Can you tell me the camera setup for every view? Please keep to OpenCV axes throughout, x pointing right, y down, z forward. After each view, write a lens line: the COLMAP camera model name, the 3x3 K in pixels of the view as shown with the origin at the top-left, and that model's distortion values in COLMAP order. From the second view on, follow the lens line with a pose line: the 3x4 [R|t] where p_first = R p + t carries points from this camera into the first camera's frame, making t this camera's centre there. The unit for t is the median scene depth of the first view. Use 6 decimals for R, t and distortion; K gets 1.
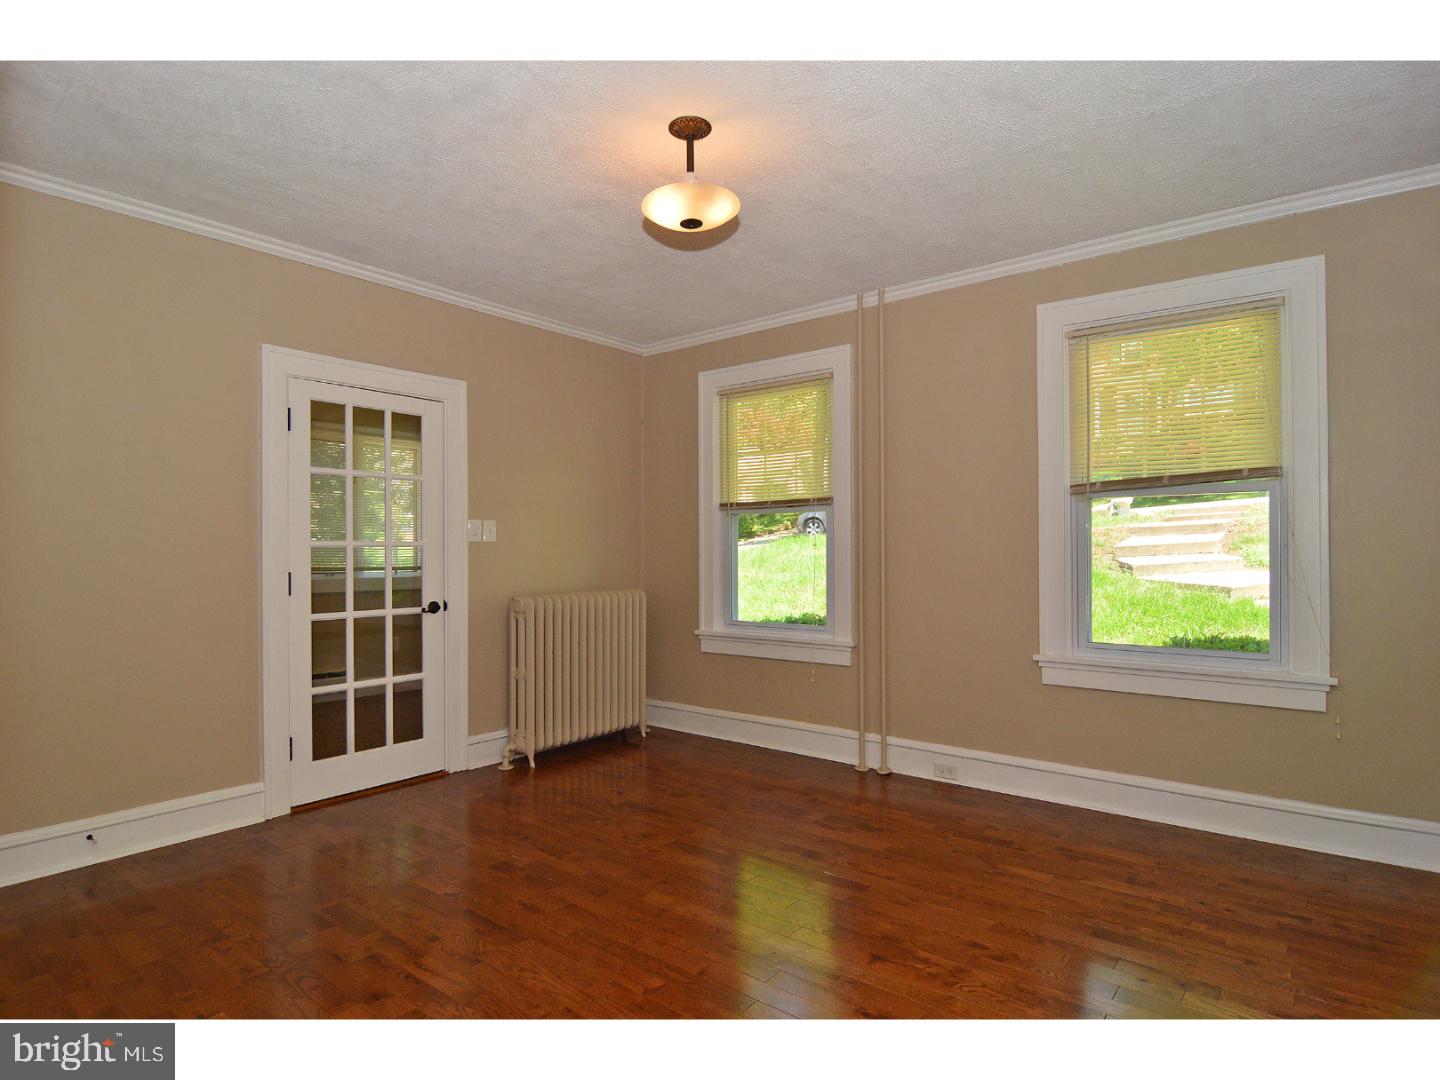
lens RADIAL K [[784.5, 0, 718.5], [0, 784.5, 547.6], [0, 0, 1]] dist [-0.001411, -0.000560]
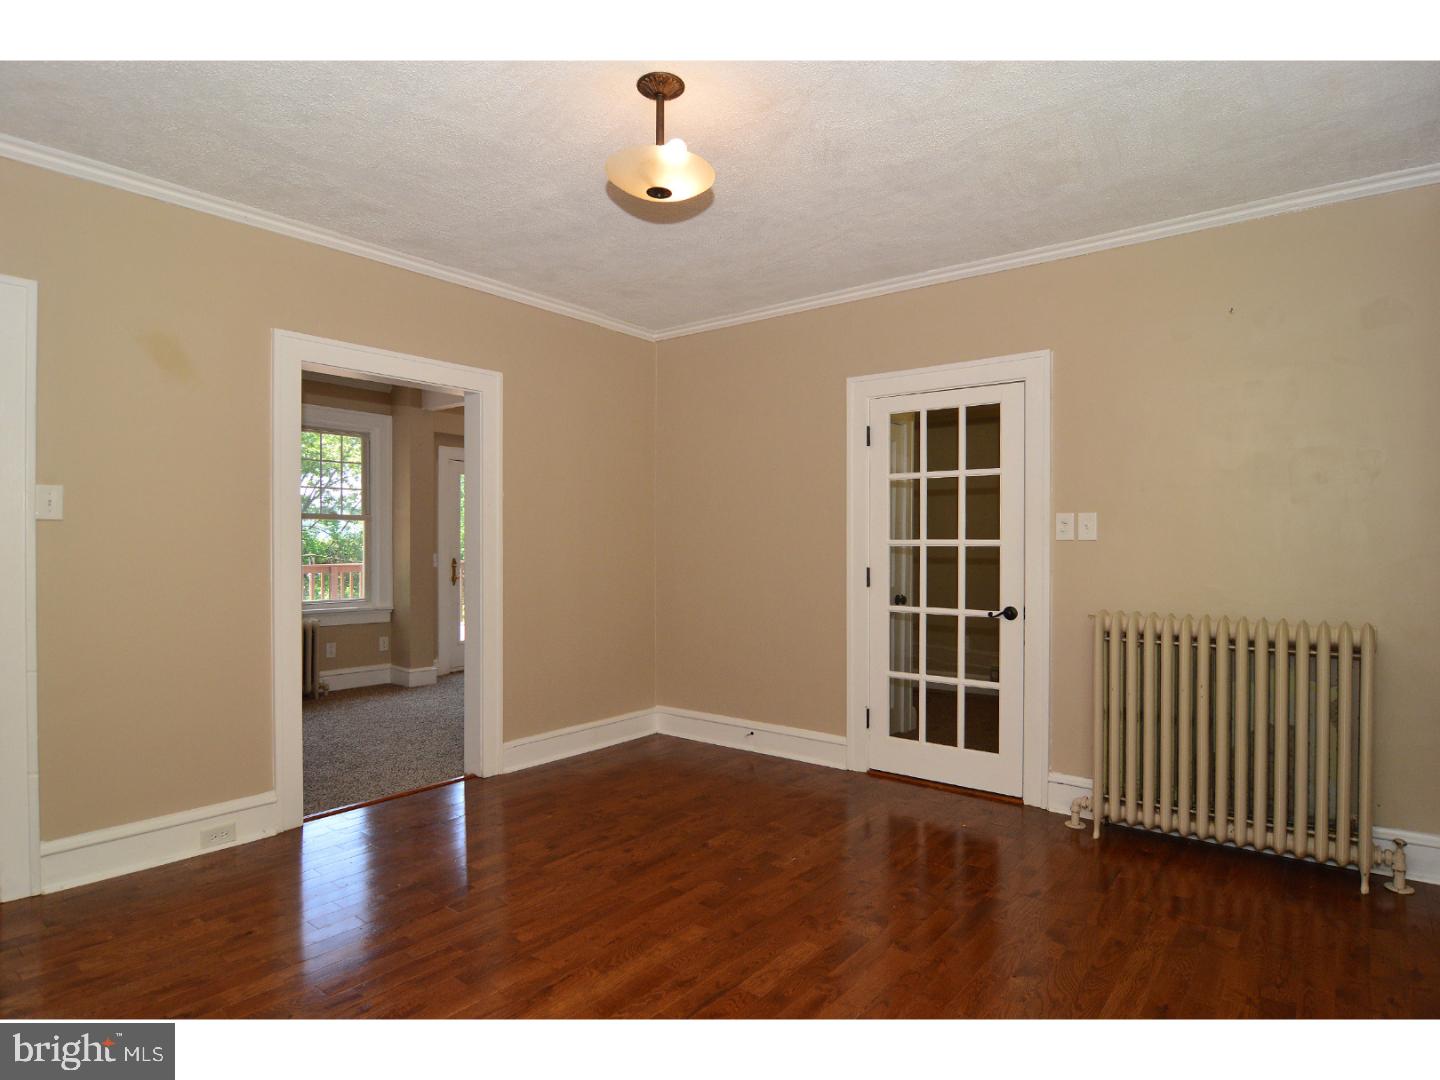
lens RADIAL K [[799.7, 0, 714.8], [0, 799.7, 544.2], [0, 0, 1]] dist [0.002390, -0.021053]
pose [[0.008604, 0.005819, -0.999946, 0.578380], [0.000649, 0.999983, 0.005824, -0.008568], [0.999963, -0.000699, 0.008600, 0.686424]]
